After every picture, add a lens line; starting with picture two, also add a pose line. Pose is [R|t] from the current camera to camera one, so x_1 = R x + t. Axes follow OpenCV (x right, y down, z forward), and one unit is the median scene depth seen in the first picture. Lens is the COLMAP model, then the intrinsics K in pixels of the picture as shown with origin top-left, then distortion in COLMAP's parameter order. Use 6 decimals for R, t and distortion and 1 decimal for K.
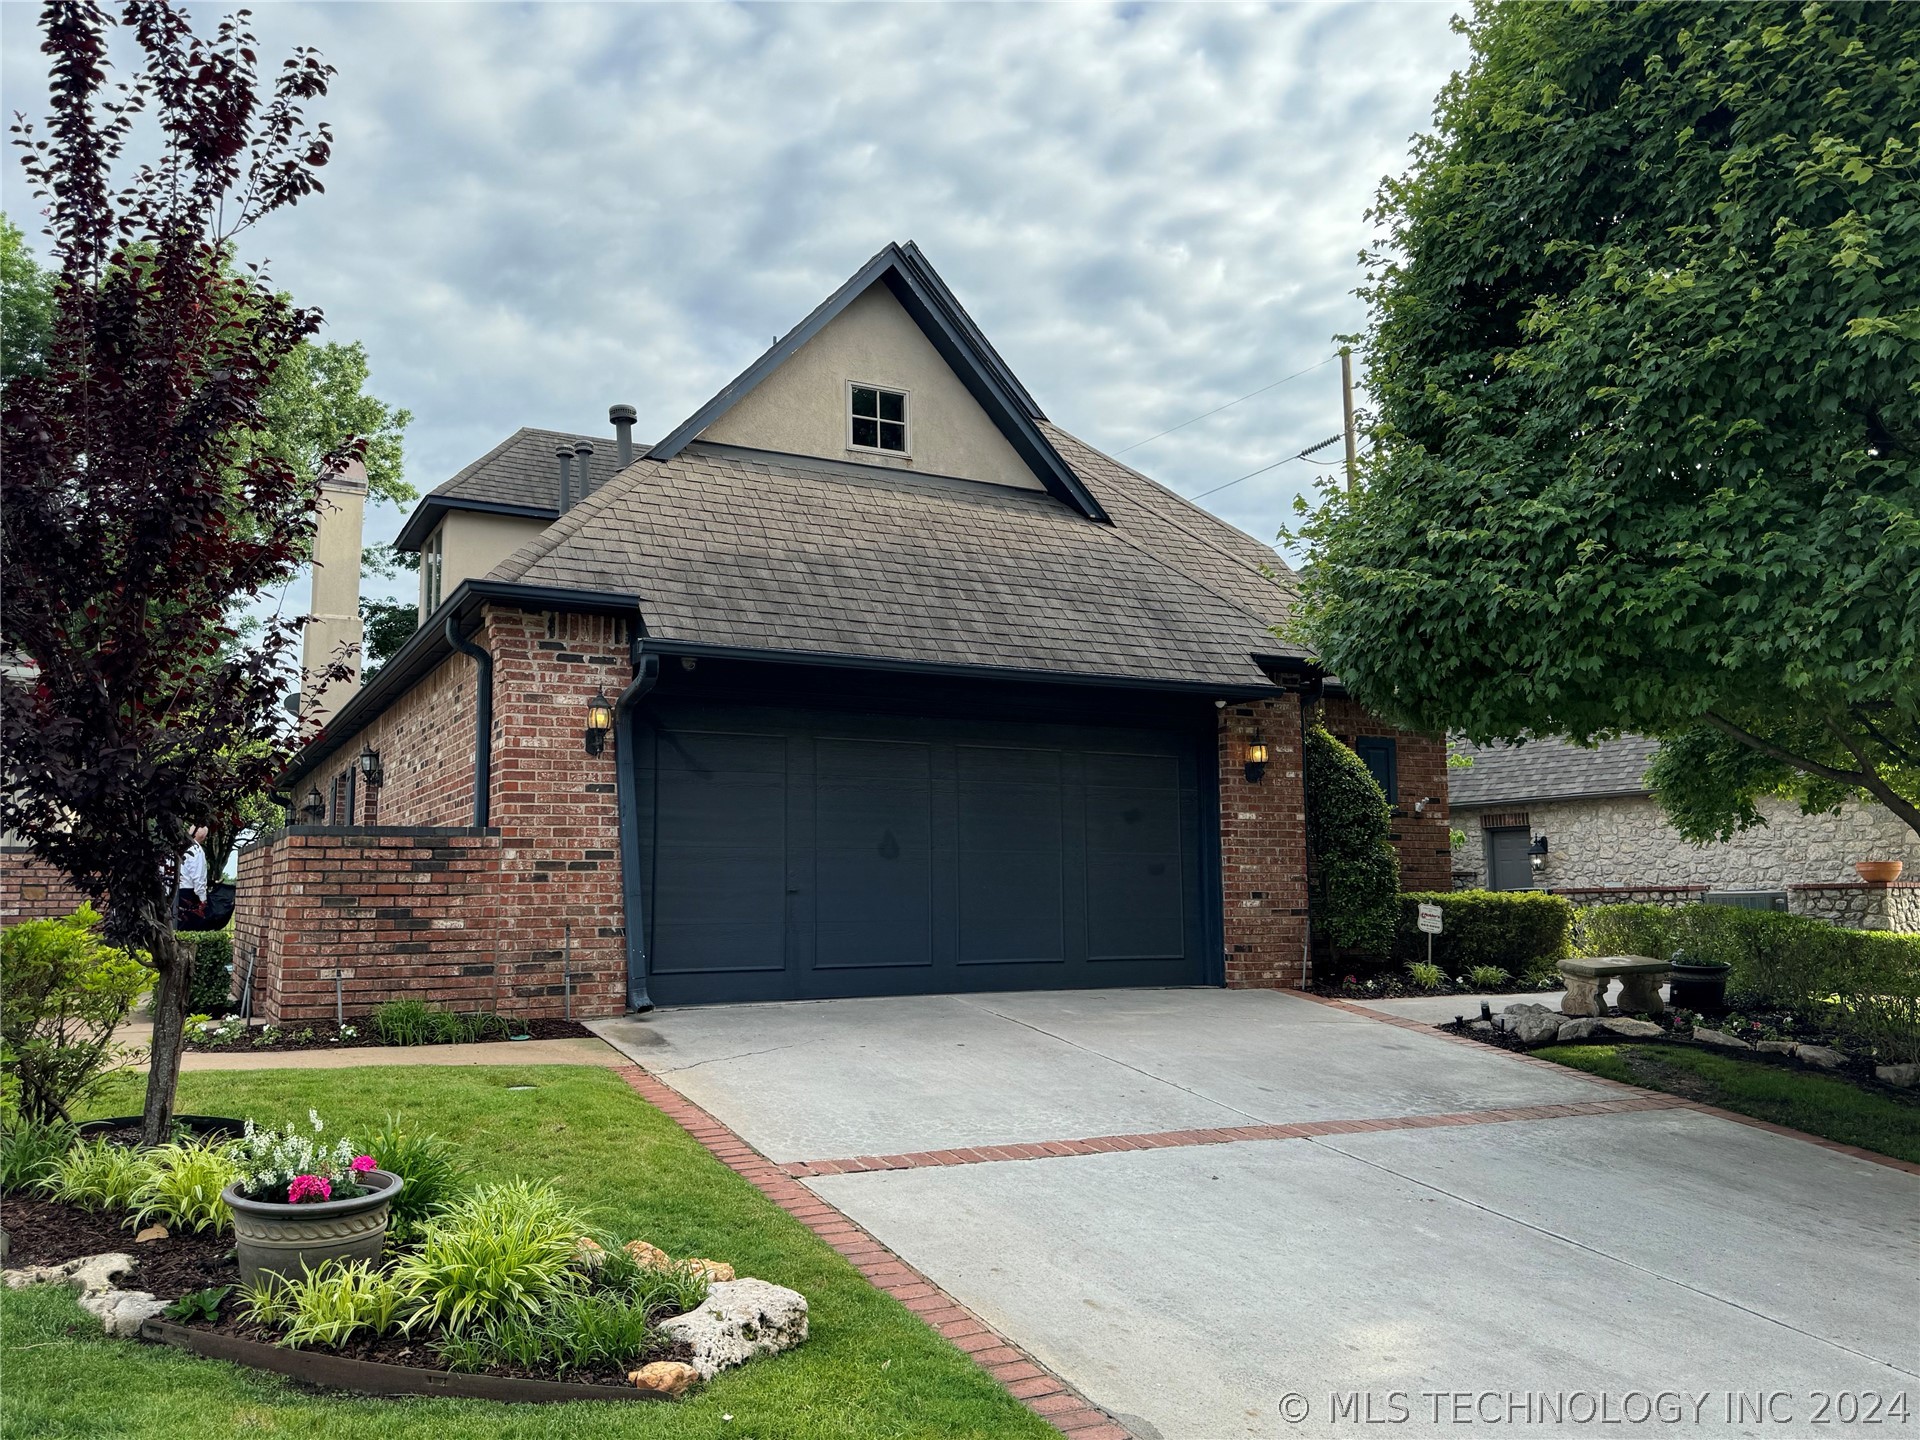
lens RADIAL K [[1546.4, 0, 962.7], [0, 1546.4, 731.6], [0, 0, 1]] dist [0.127746, -0.005120]
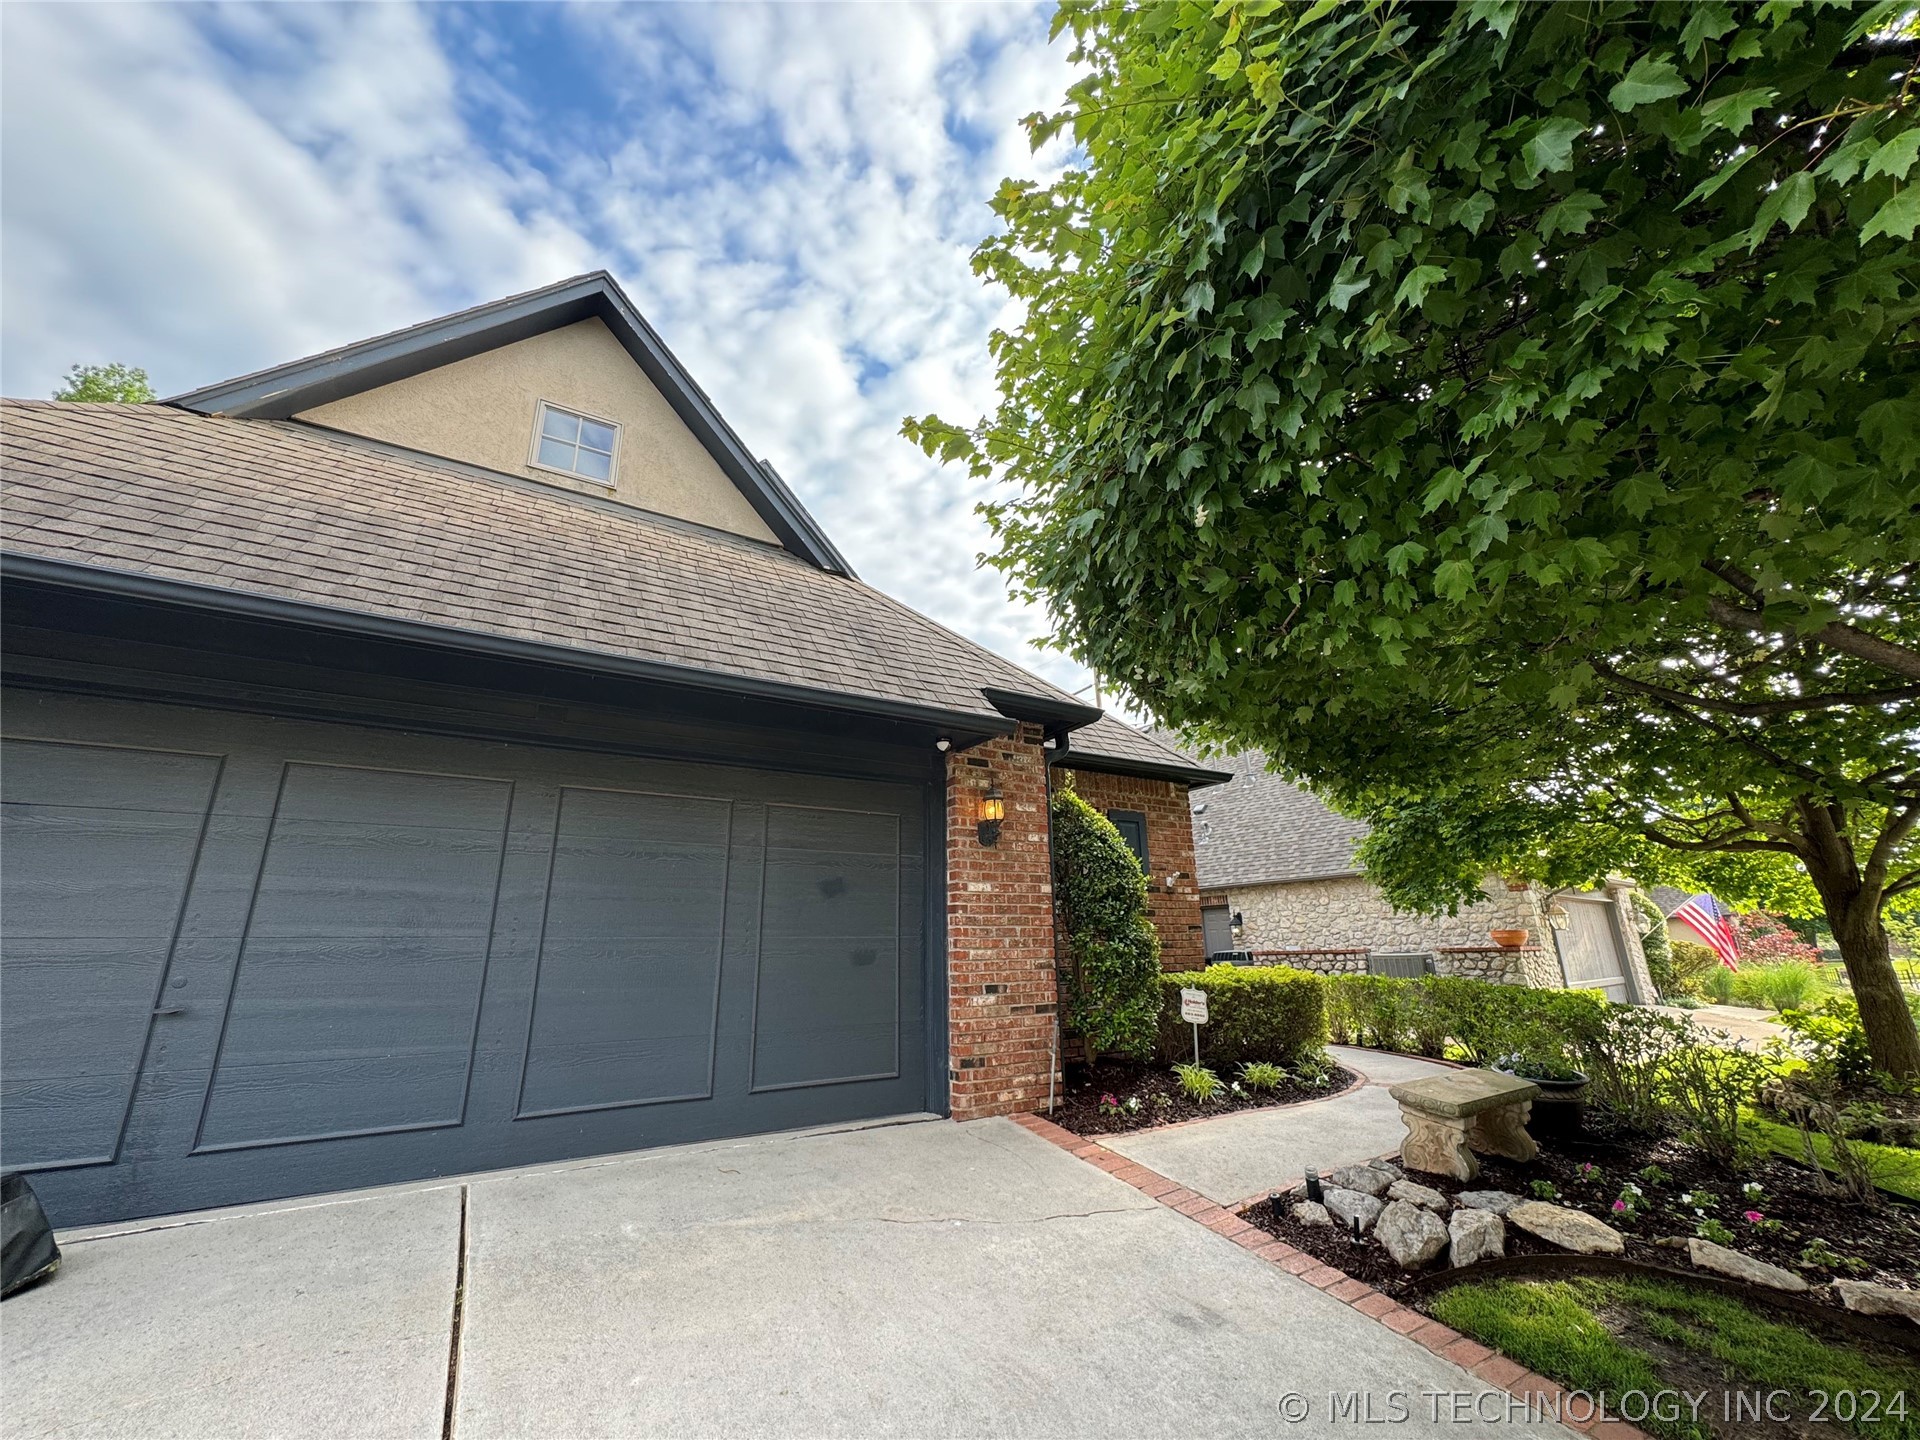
lens RADIAL K [[783.0, 0, 960.0], [0, 783.0, 720.0], [0, 0, 1]] dist [0.003679, 0.000028]
pose [[0.997971, 0.009363, 0.062978, 0.139942], [0.001926, 0.984237, -0.176844, 0.038968], [-0.063641, 0.176606, 0.982222, 0.557953]]
